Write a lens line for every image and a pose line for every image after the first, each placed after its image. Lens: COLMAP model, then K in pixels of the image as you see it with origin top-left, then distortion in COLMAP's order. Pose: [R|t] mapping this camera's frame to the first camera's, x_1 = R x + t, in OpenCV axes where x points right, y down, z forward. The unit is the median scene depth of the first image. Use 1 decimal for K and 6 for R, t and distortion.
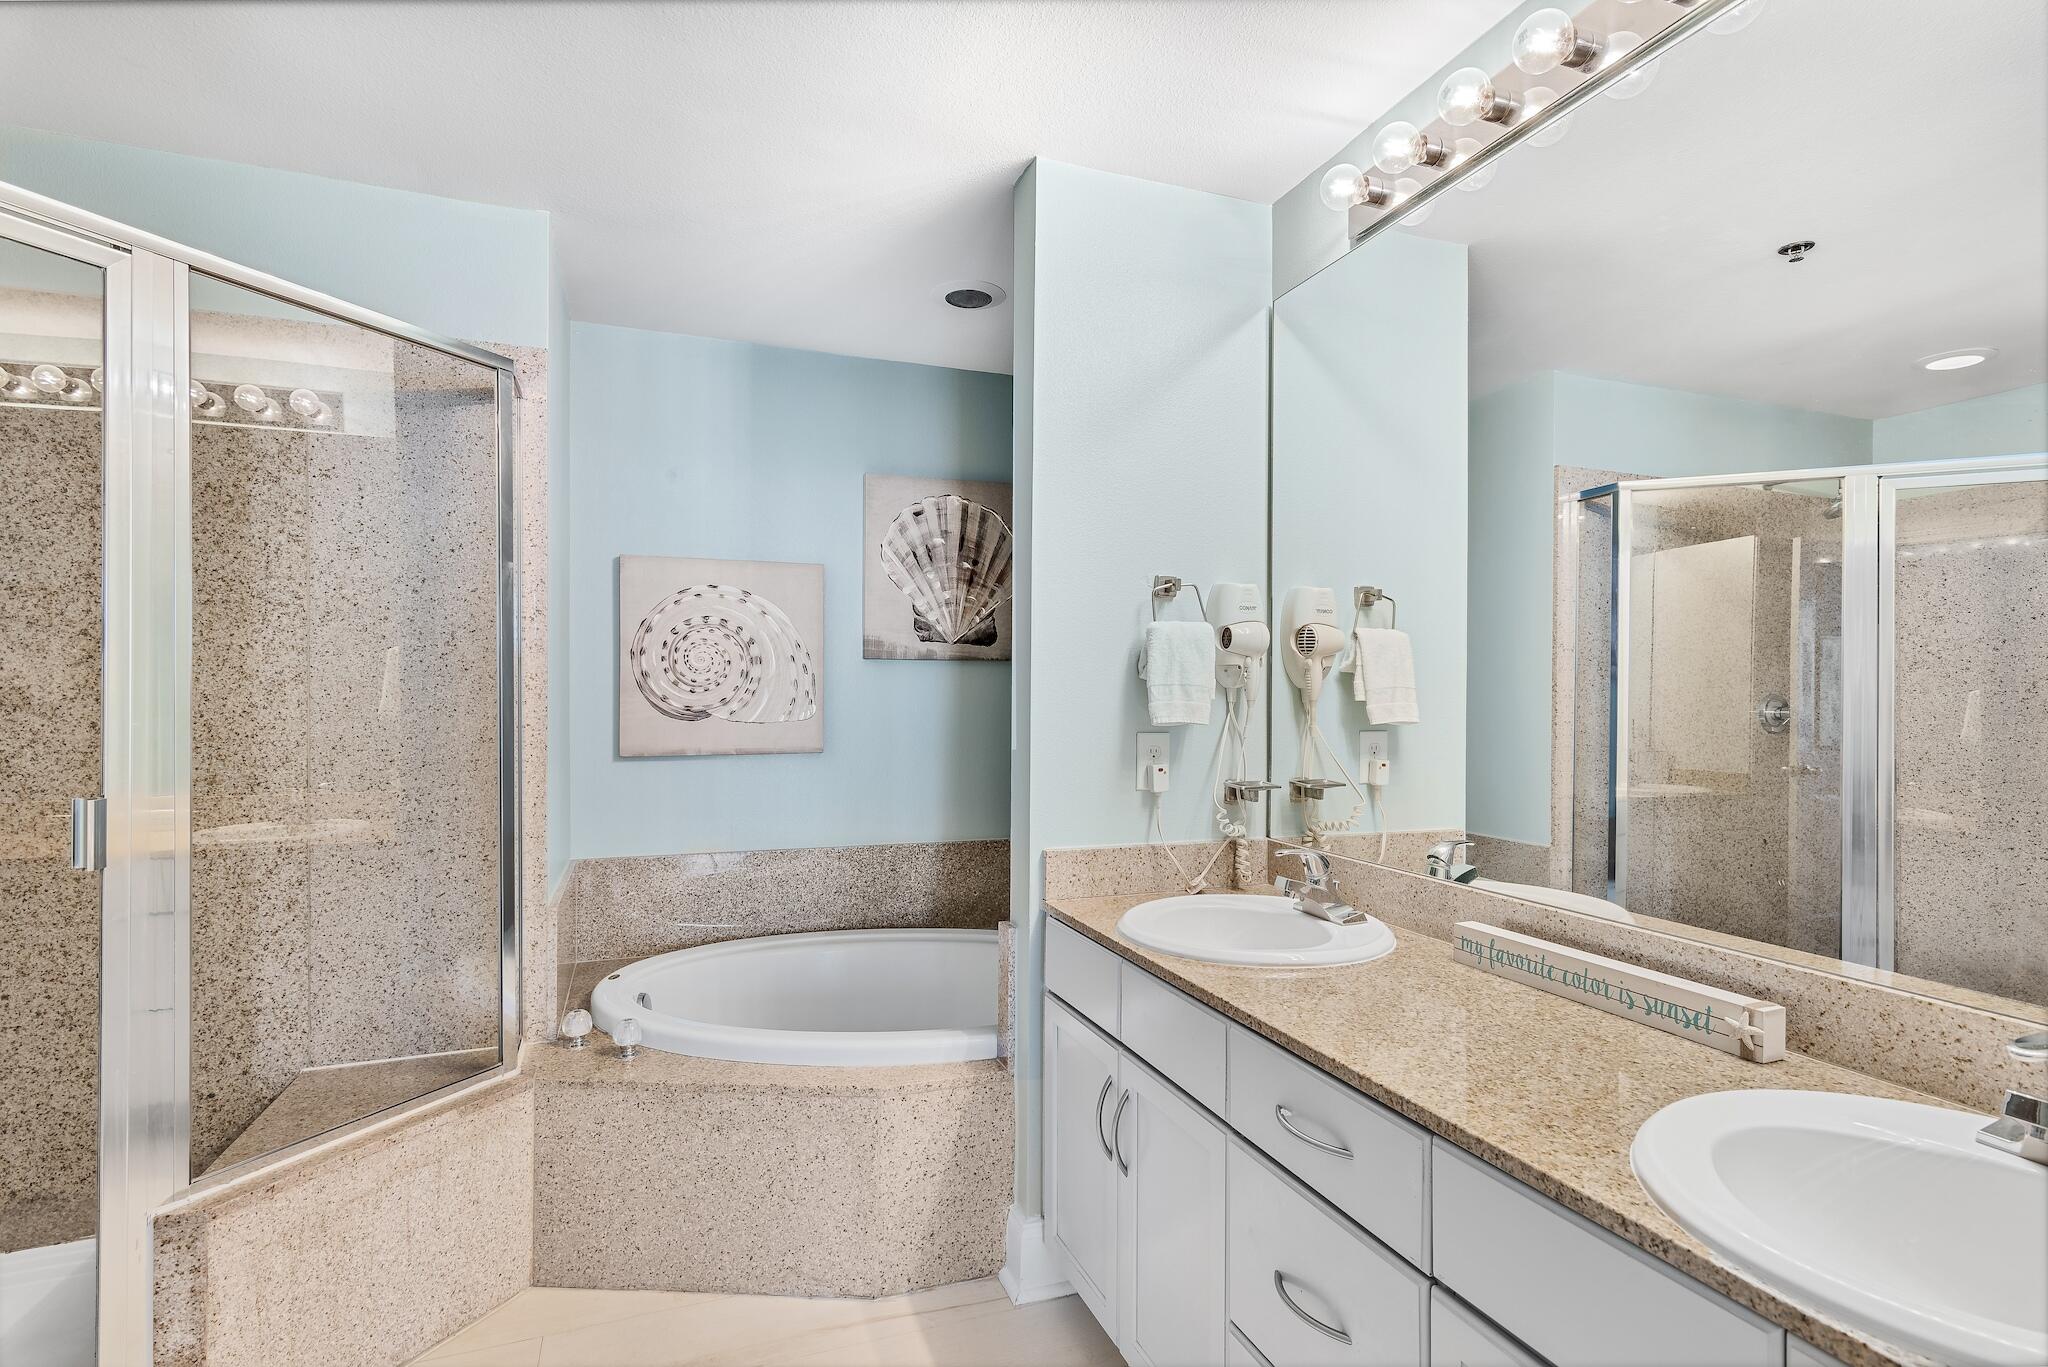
lens RADIAL K [[997.4, 0, 1026.4], [0, 997.4, 691.6], [0, 0, 1]] dist [0.000583, -0.000509]
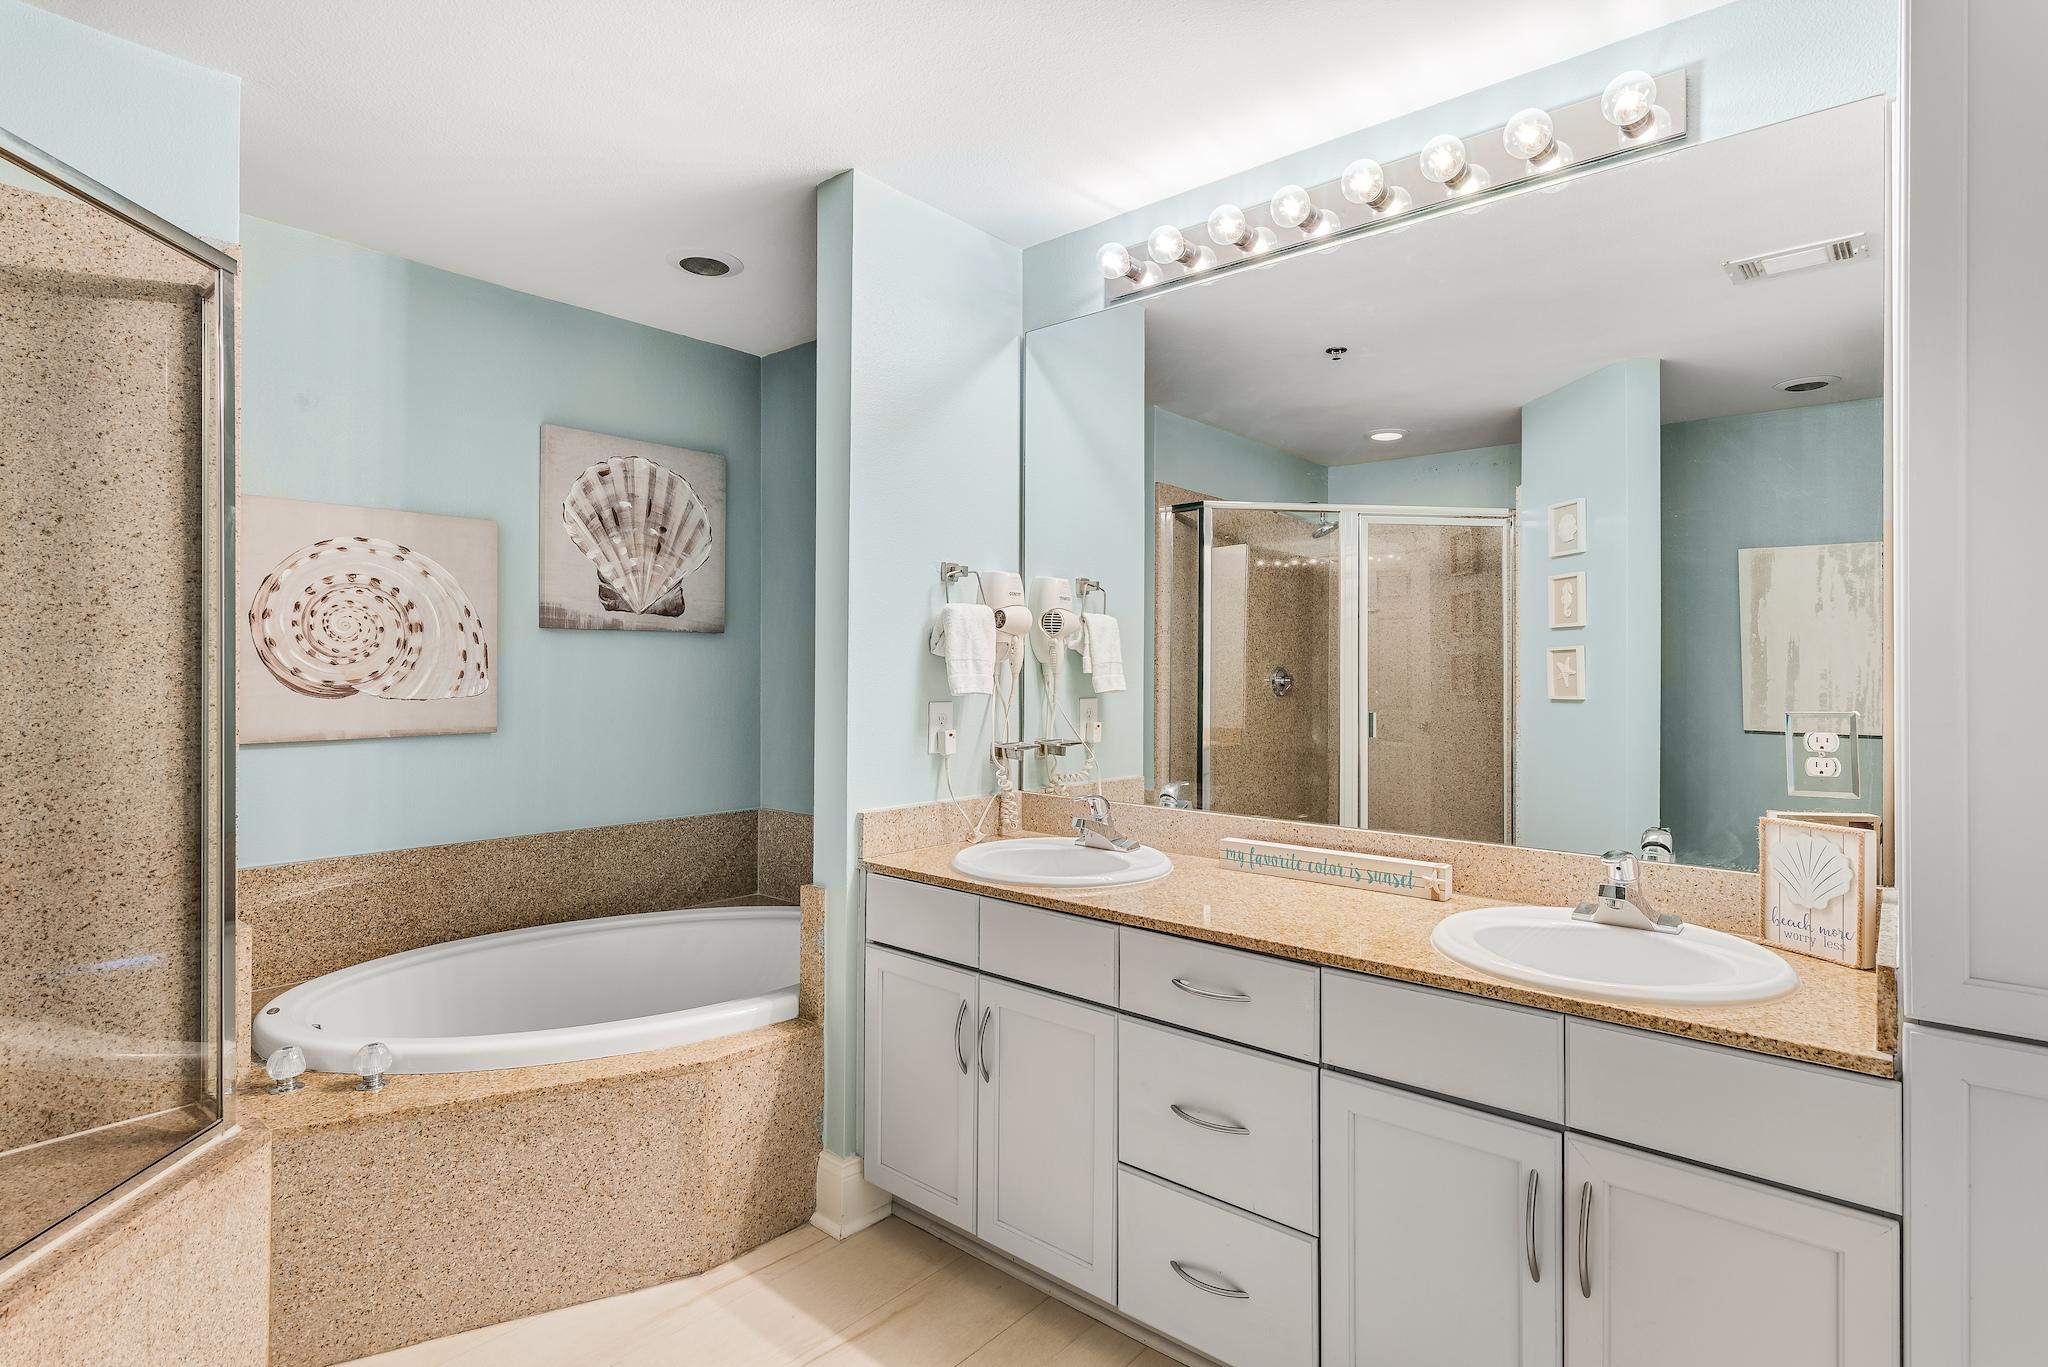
lens RADIAL K [[1036.6, 0, 1029.0], [0, 1036.6, 657.8], [0, 0, 1]] dist [-0.001461, -0.000802]
pose [[0.869750, 0.005231, 0.493465, -0.342102], [-0.002836, 0.999980, -0.005601, -0.002100], [-0.493484, 0.003472, 0.869748, -0.058419]]
